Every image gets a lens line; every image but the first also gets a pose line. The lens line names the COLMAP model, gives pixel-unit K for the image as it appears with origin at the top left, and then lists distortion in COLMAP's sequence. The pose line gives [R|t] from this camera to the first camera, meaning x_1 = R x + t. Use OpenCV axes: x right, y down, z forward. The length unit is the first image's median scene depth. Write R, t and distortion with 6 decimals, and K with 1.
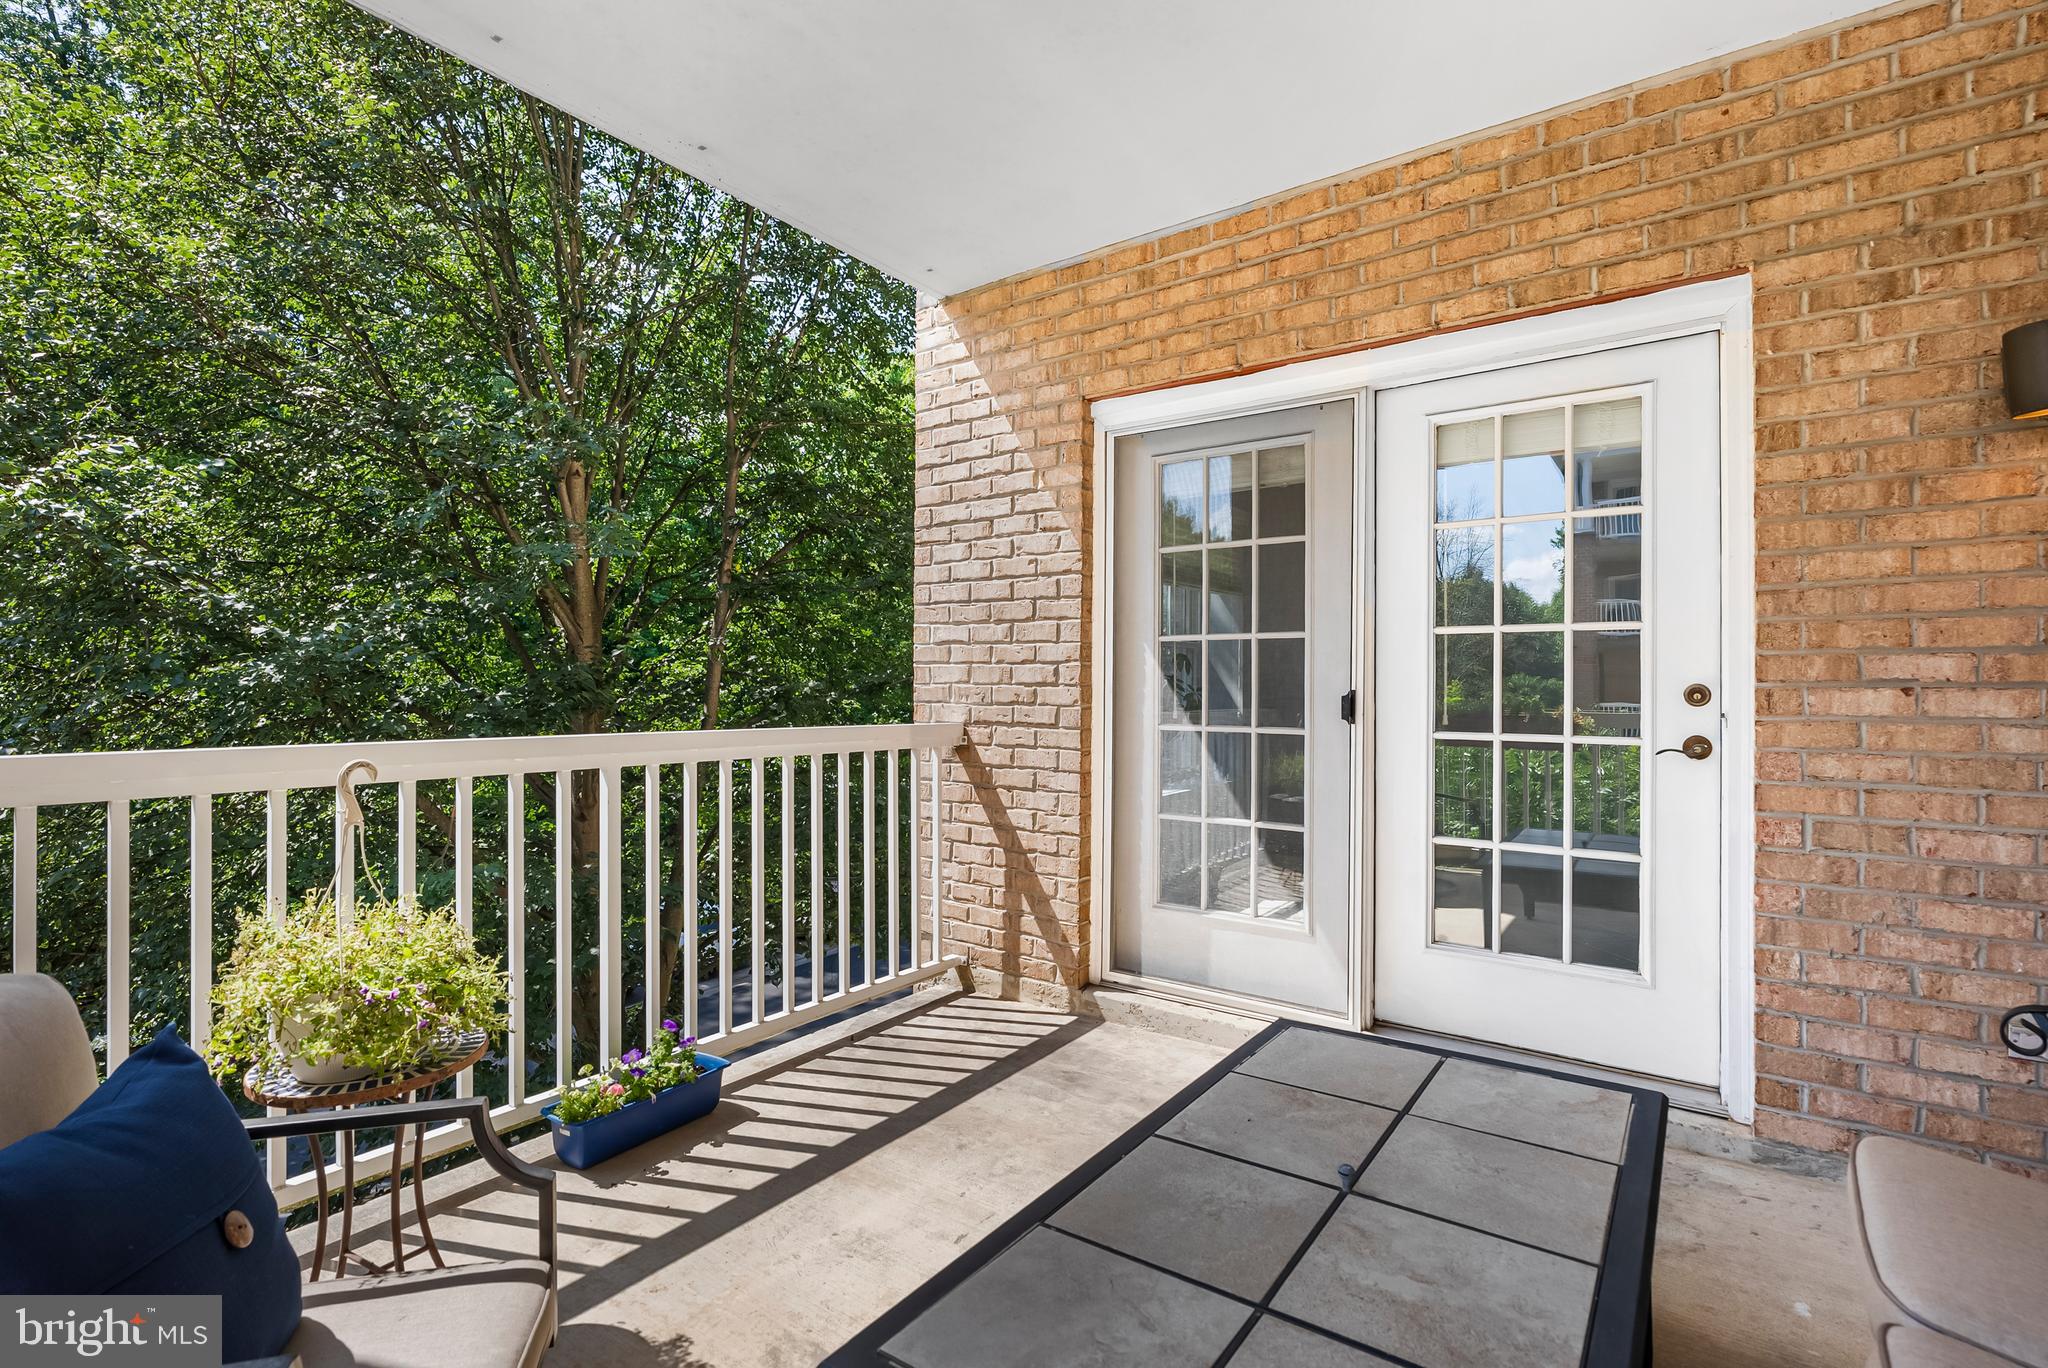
lens RADIAL K [[943.2, 0, 1014.2], [0, 943.2, 682.7], [0, 0, 1]] dist [-0.006822, 0.000061]
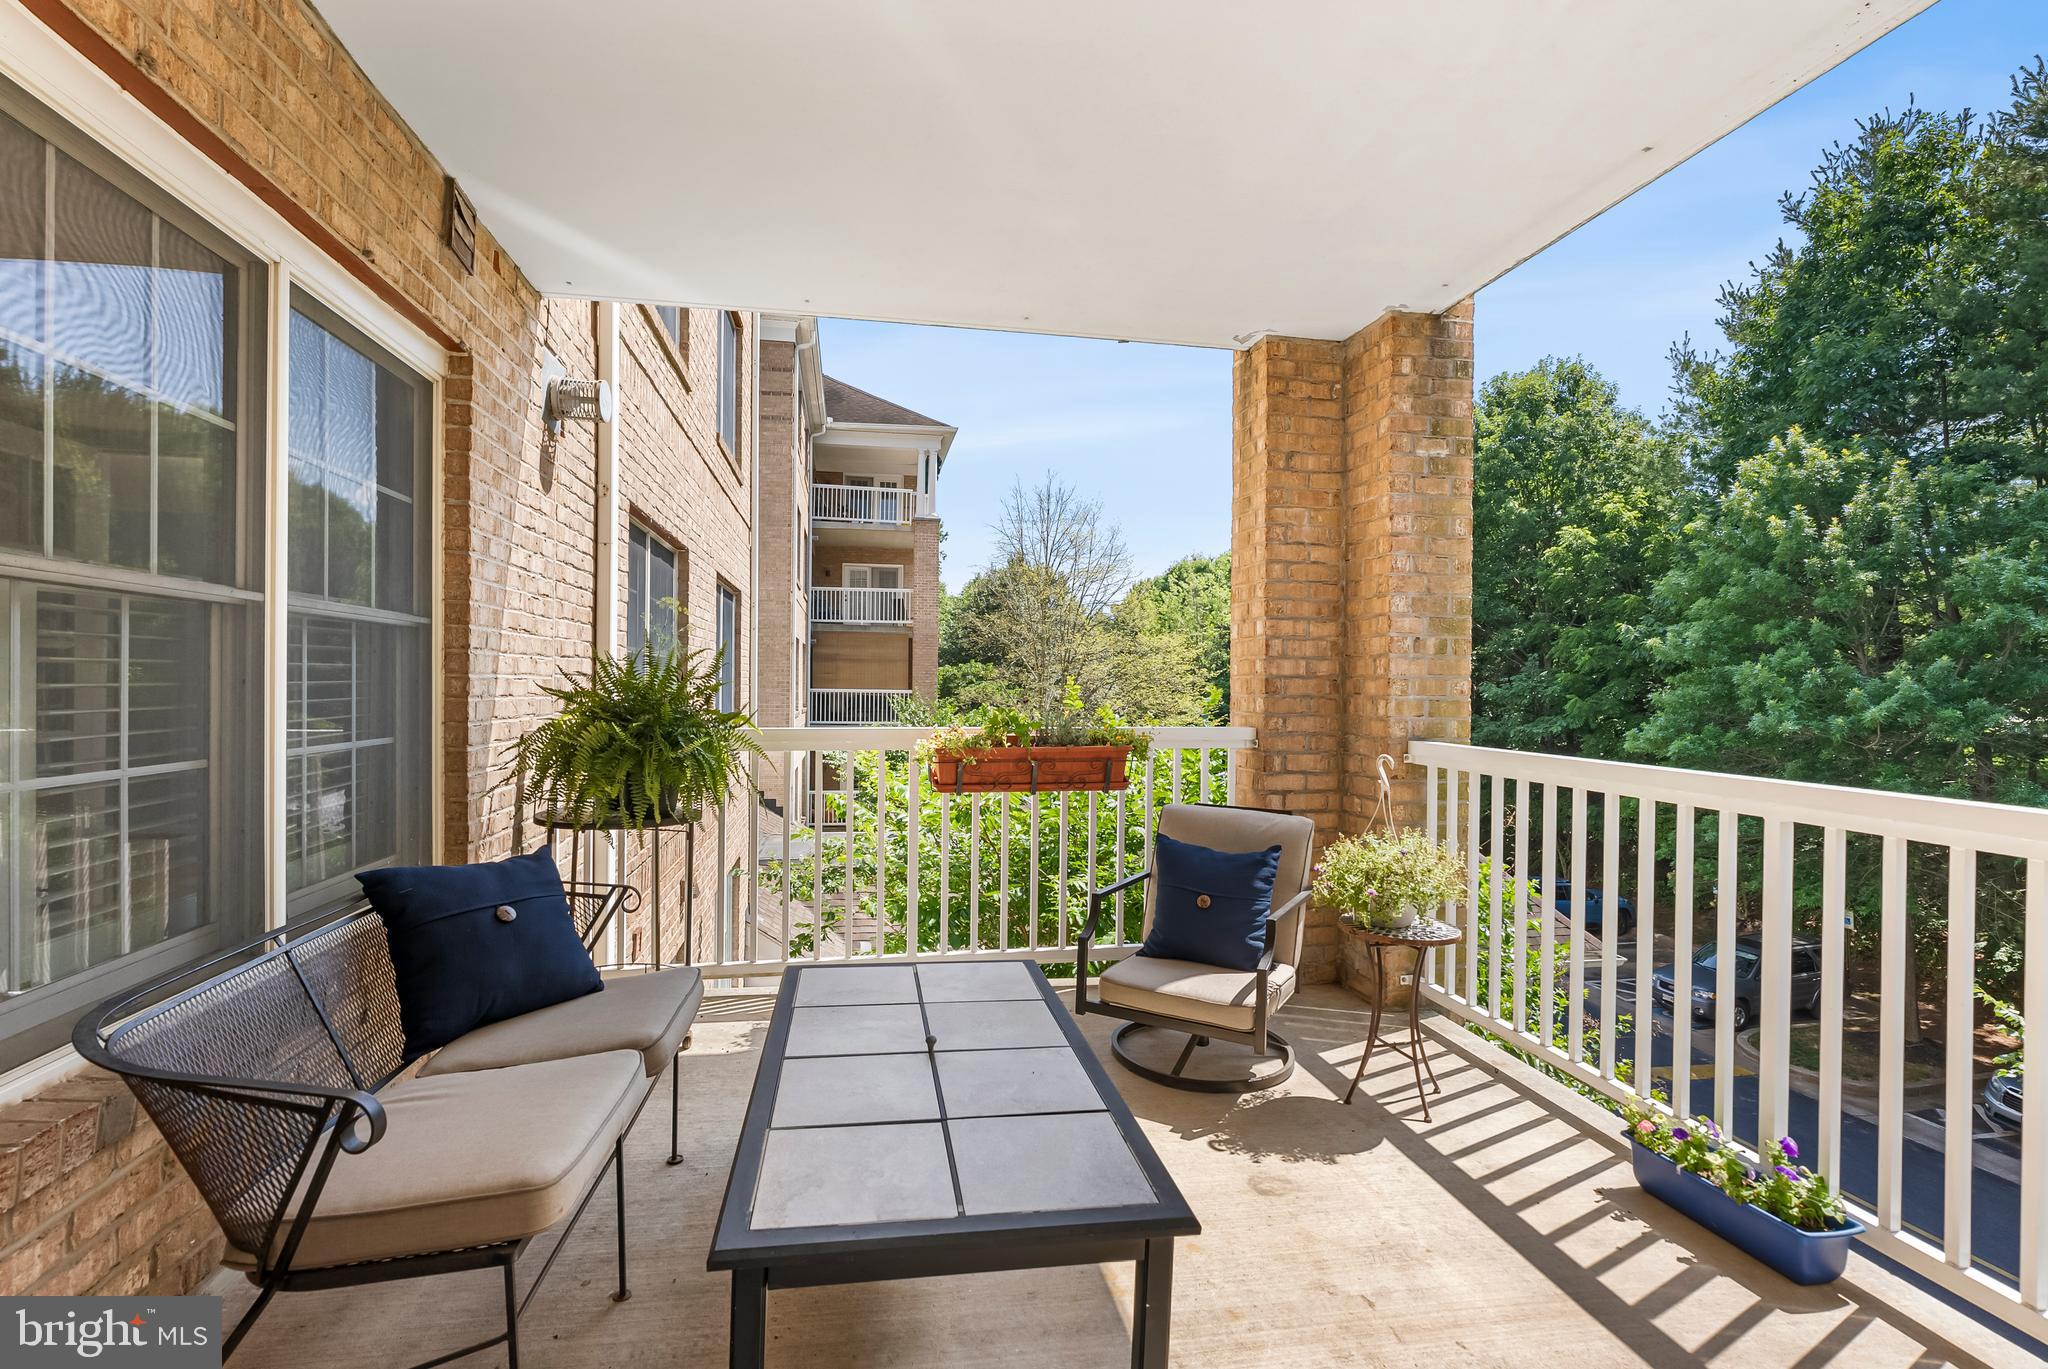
lens RADIAL K [[943.2, 0, 1021.9], [0, 943.2, 693.8], [0, 0, 1]] dist [-0.006822, 0.000061]
pose [[-0.696450, -0.010818, -0.717524, 0.747722], [-0.018057, 0.999834, 0.002453, -0.015260], [0.717378, 0.014665, -0.696529, 1.198142]]
